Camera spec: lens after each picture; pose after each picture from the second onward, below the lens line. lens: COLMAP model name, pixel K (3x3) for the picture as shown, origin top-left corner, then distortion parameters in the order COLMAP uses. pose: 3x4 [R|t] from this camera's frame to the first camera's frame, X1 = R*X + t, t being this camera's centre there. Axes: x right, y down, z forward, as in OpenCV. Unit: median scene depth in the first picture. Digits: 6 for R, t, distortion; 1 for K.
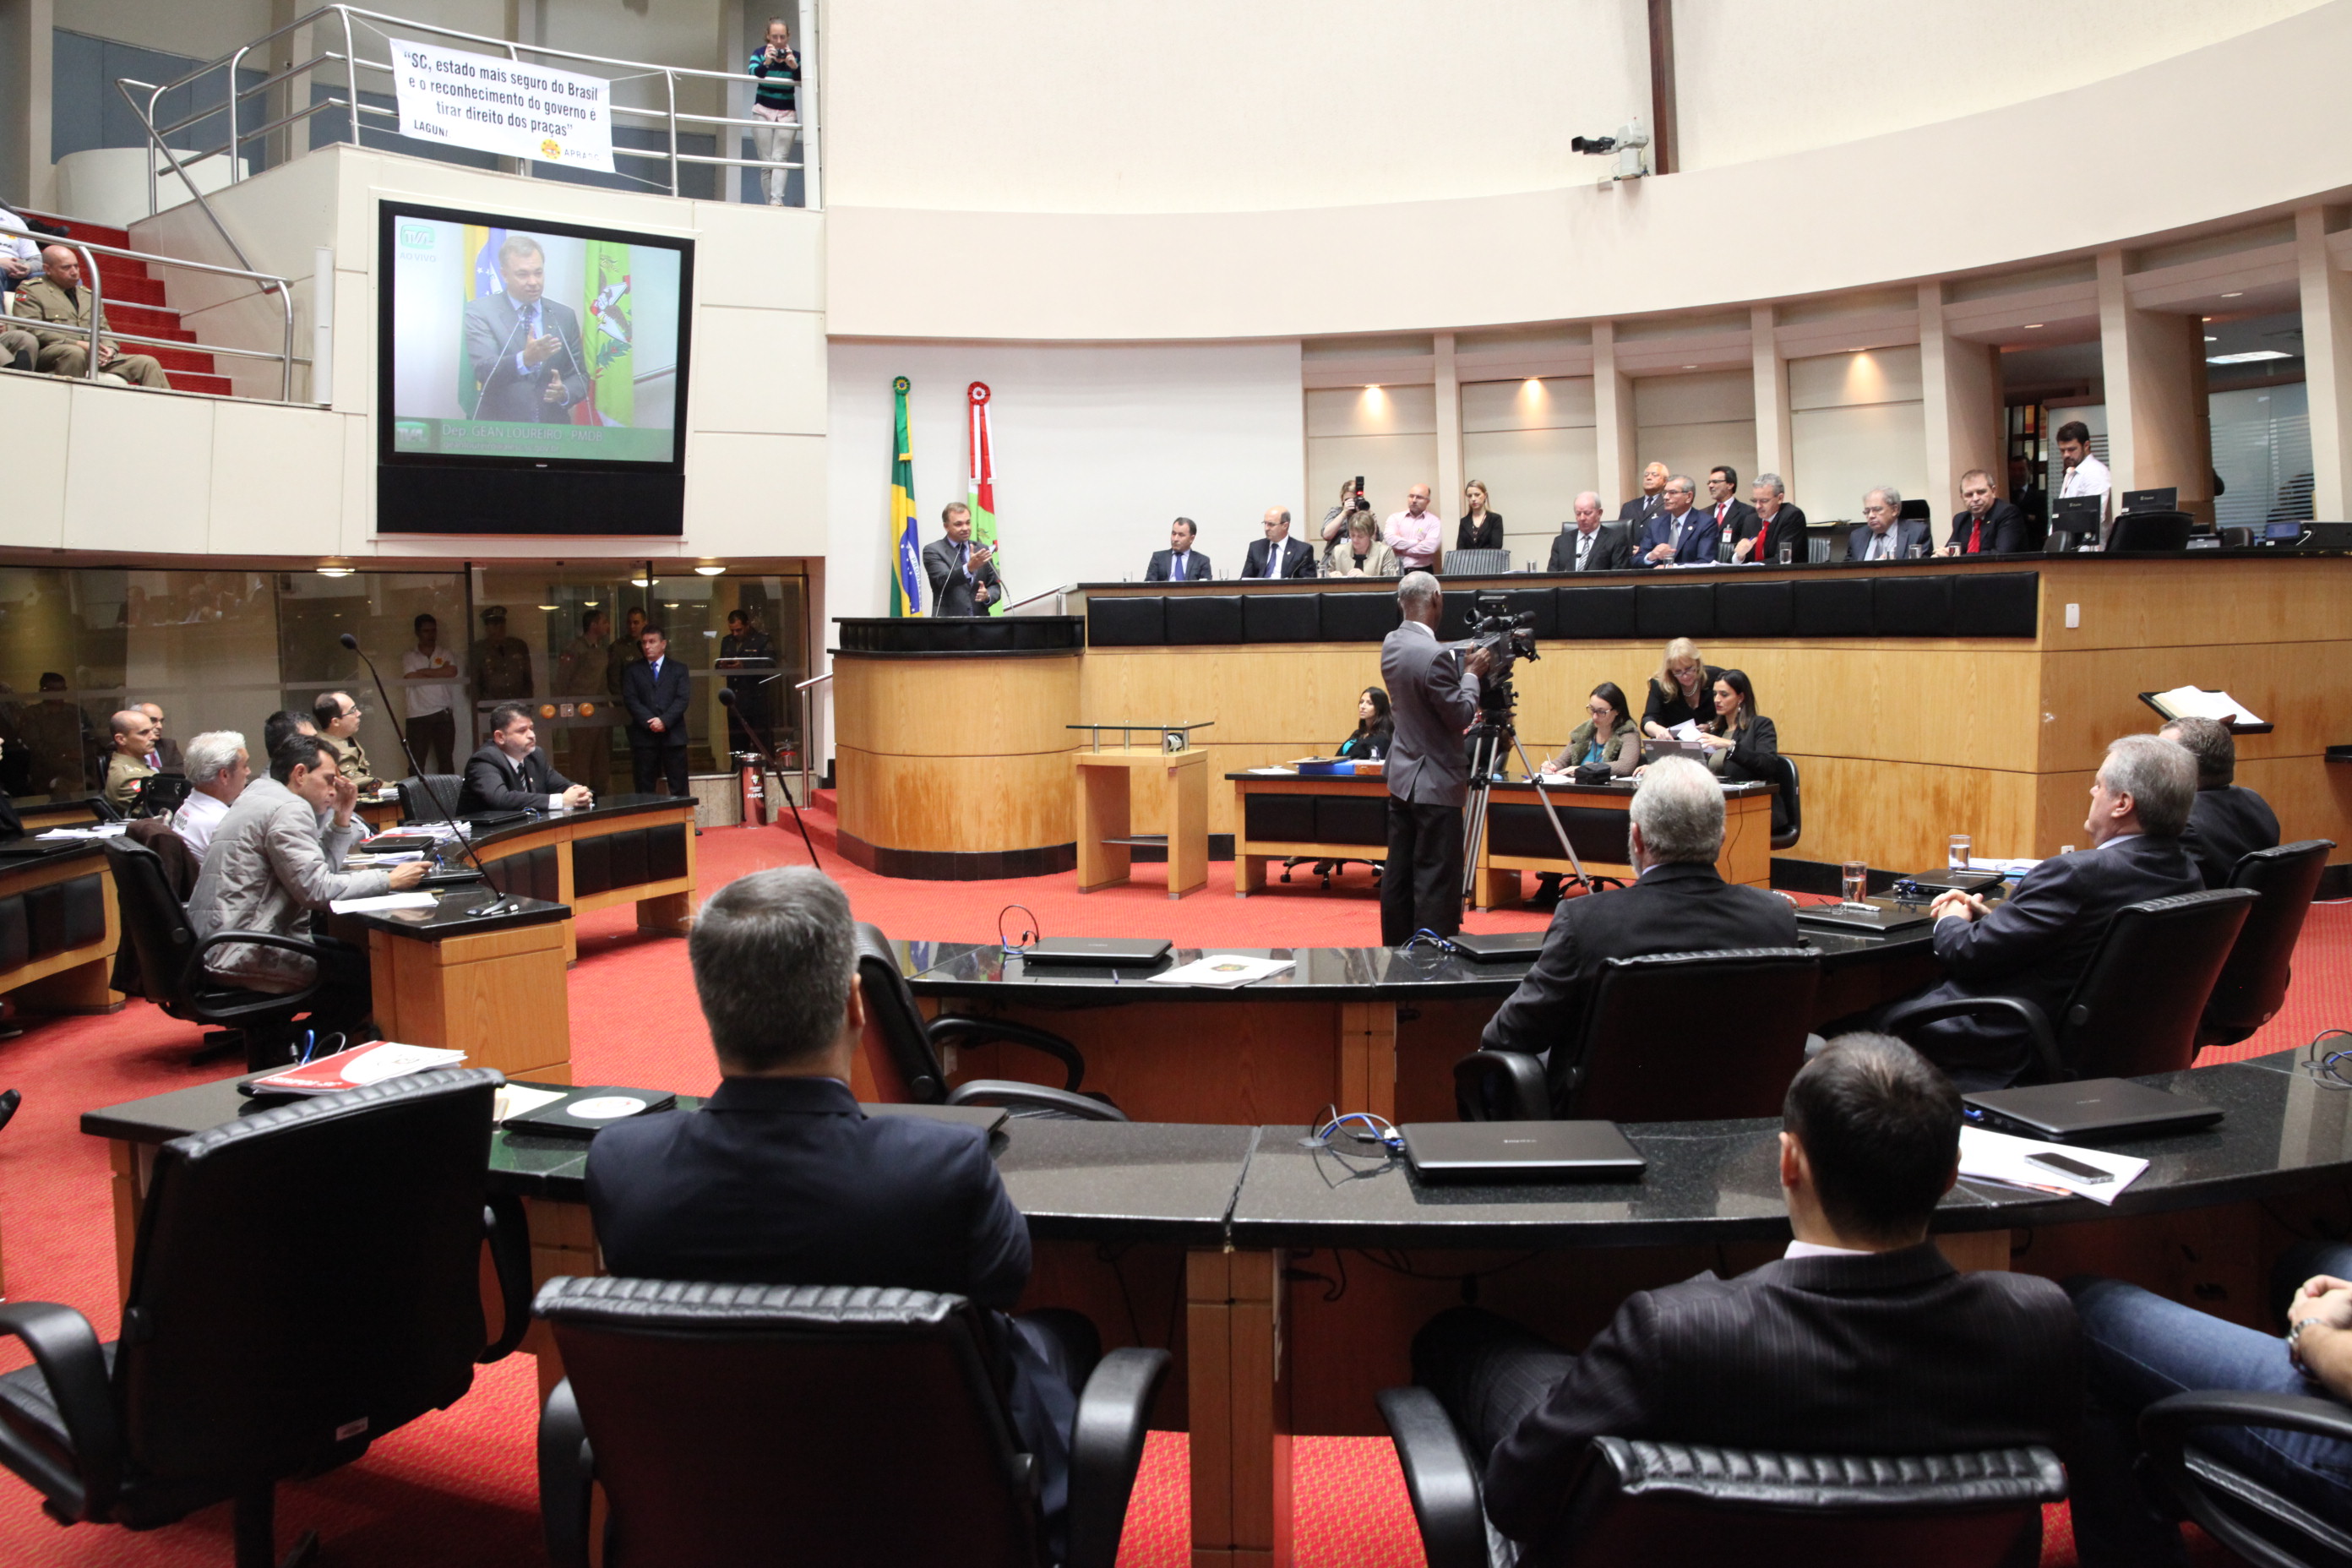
lens RADIAL K [[1822.7, 0, 1176.0], [0, 1822.7, 784.0], [0, 0, 1]] dist [-0.070257, 0.010512]
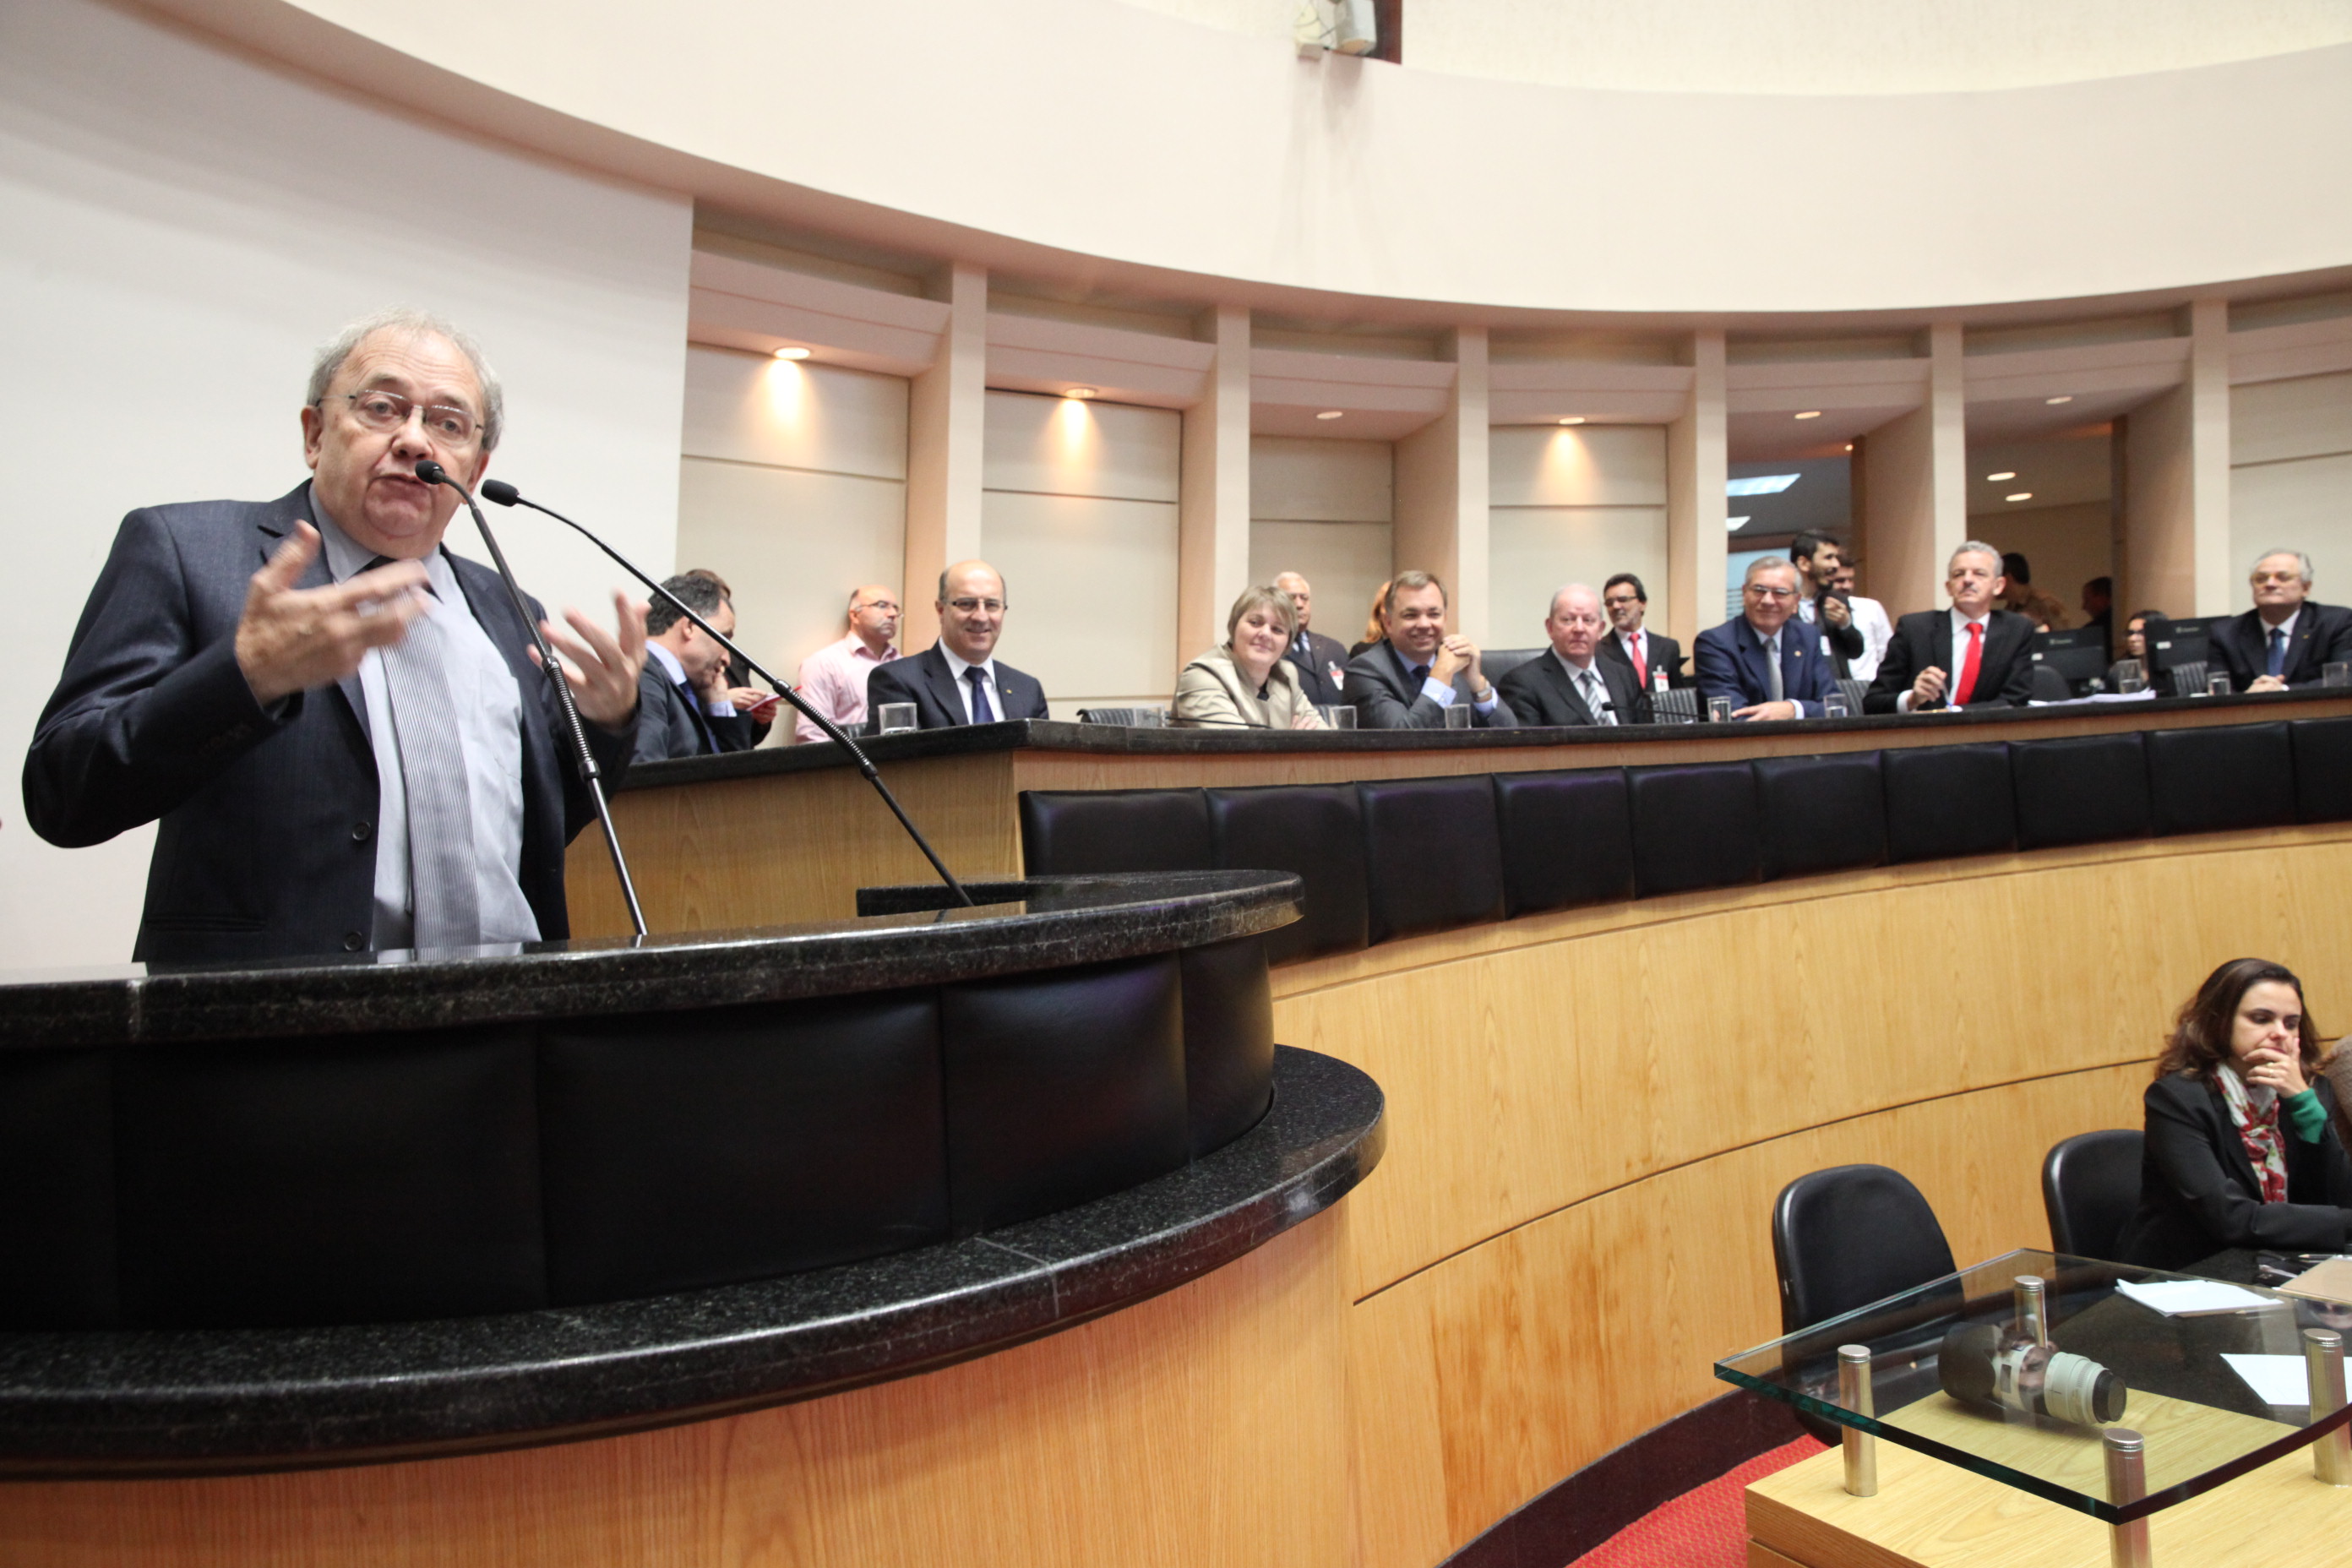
lens RADIAL K [[1605.7, 0, 1176.0], [0, 1605.7, 784.0], [0, 0, 1]] dist [-0.096701, 0.032456]
pose [[0.537099, -0.002017, 0.843517, -0.201864], [0.134926, 0.987327, -0.083551, -0.086521], [-0.832658, 0.158688, 0.530564, 0.889991]]
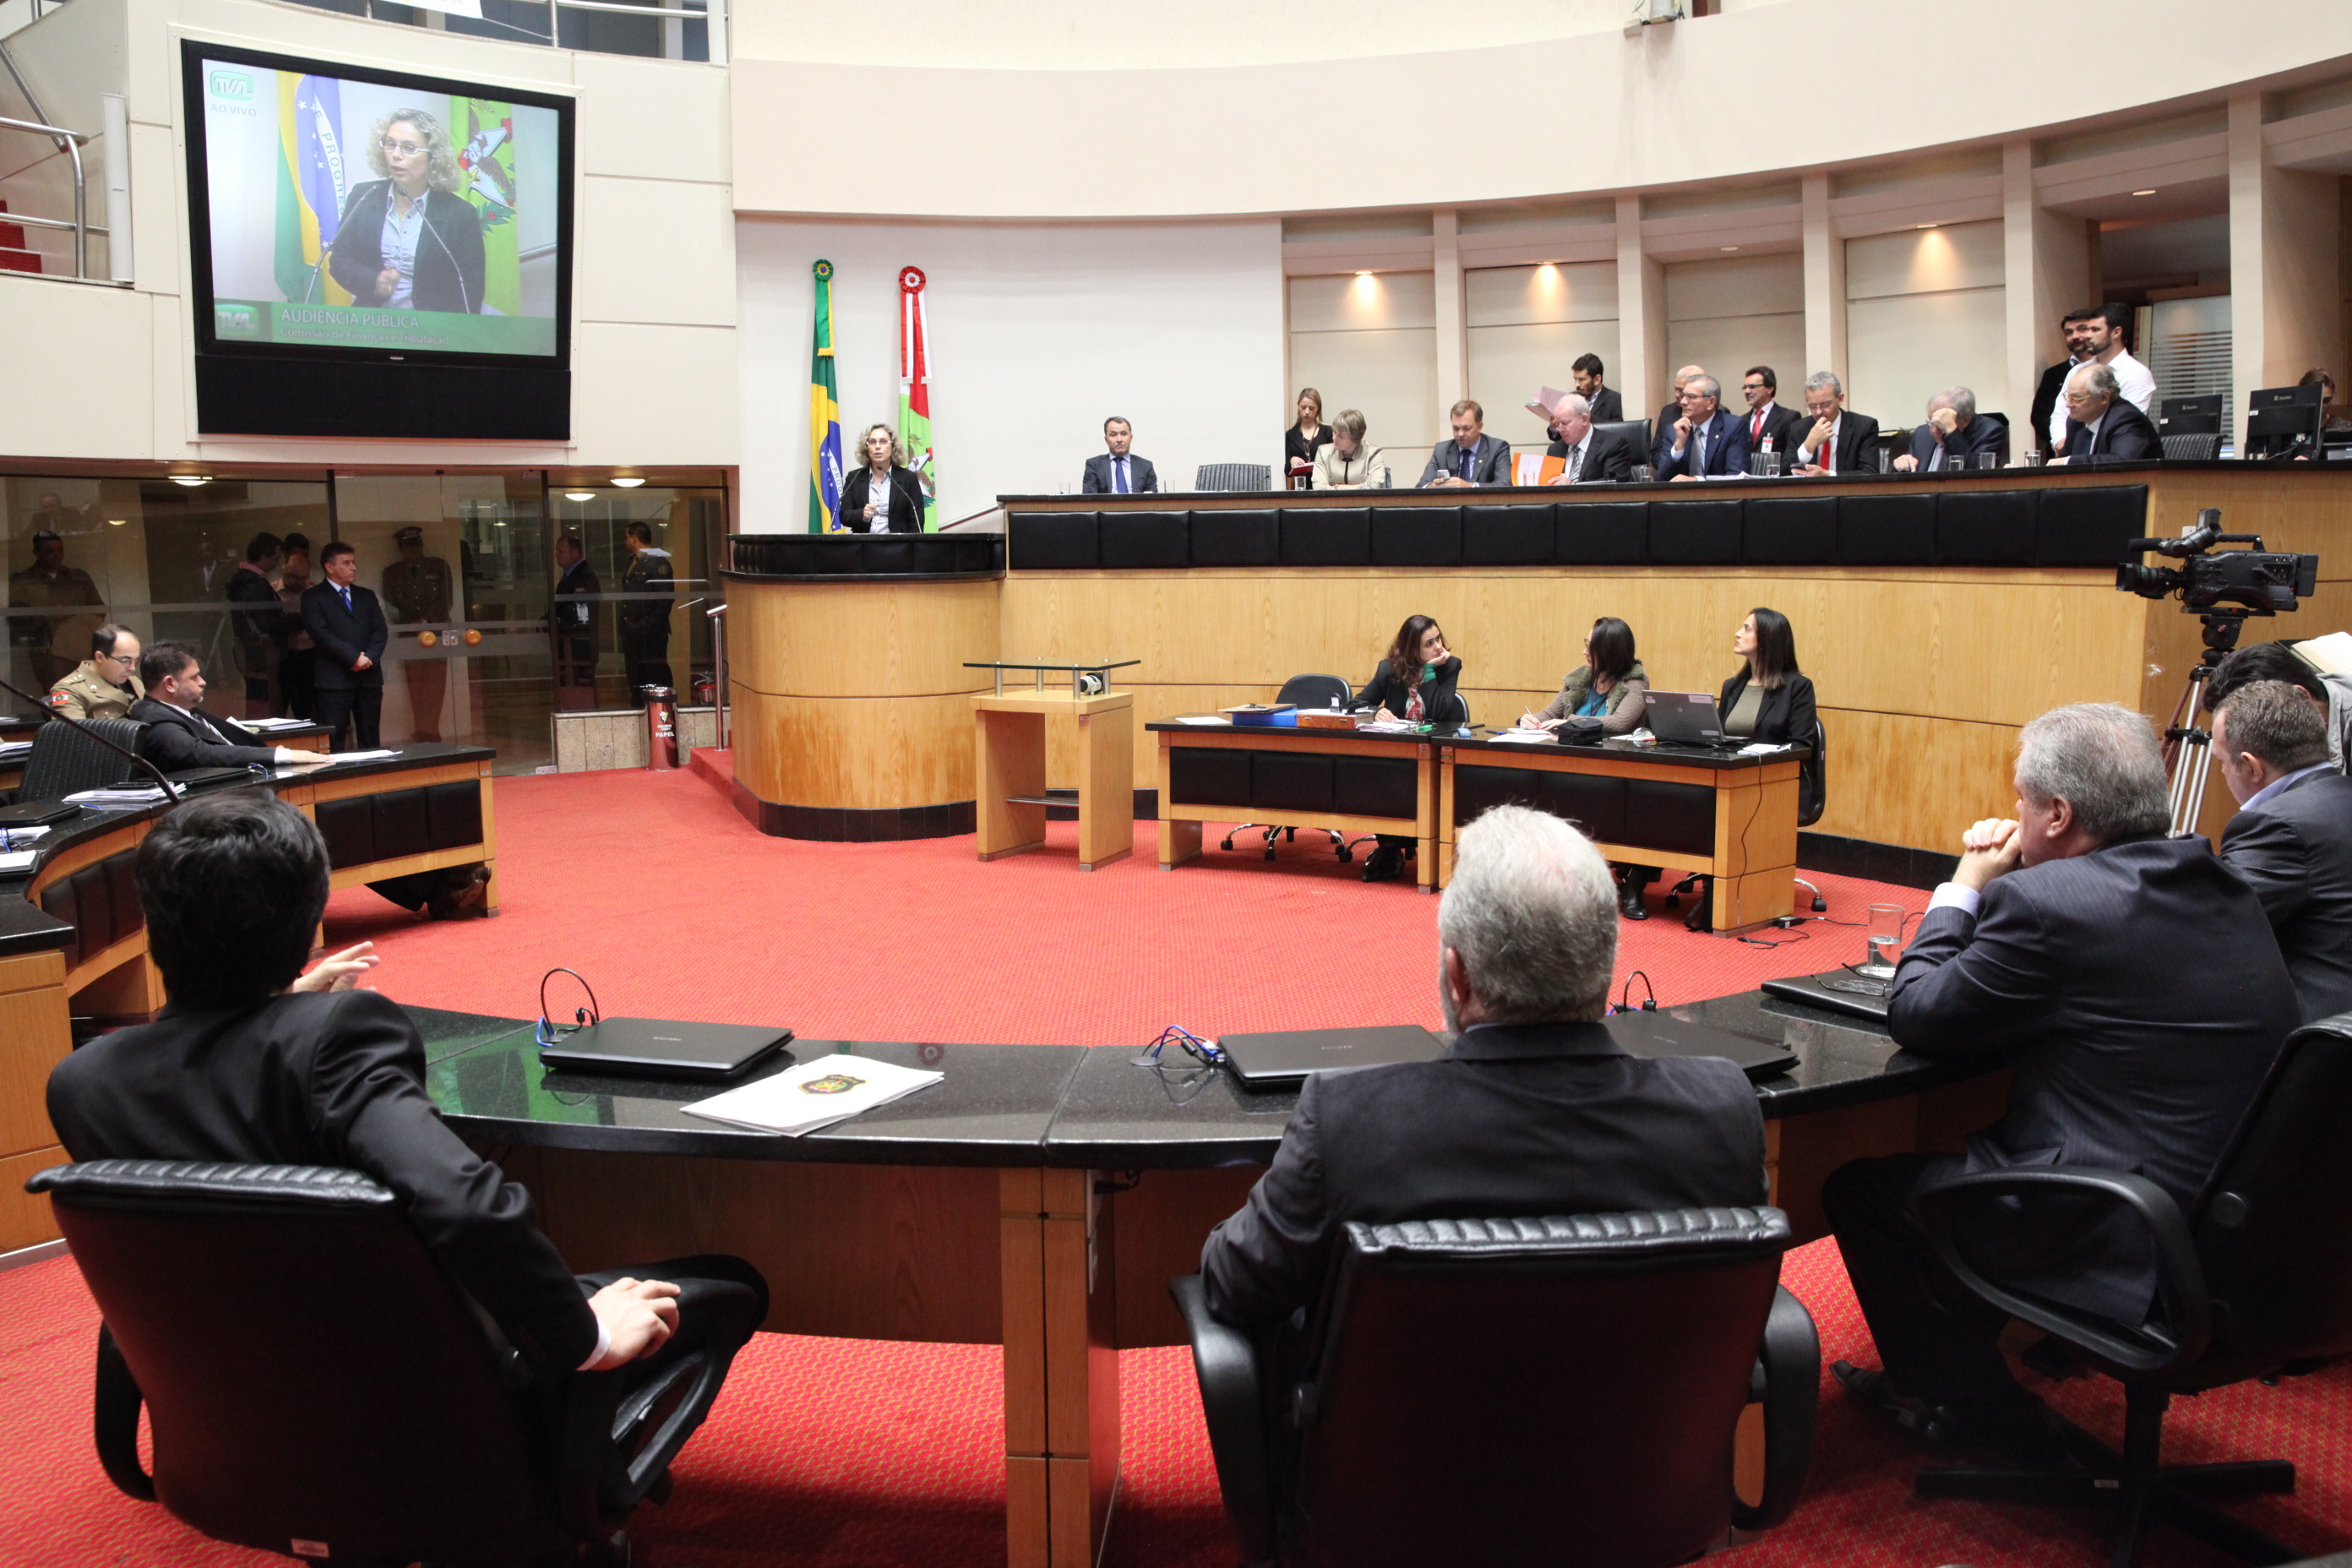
lens RADIAL K [[1821.3, 0, 1176.0], [0, 1821.3, 784.0], [0, 0, 1]] dist [-0.064040, 0.041935]
pose [[0.999405, 0.011907, -0.032384, 0.059507], [-0.010538, 0.999056, 0.042142, -0.011533], [0.032855, -0.041776, 0.998587, 0.142227]]
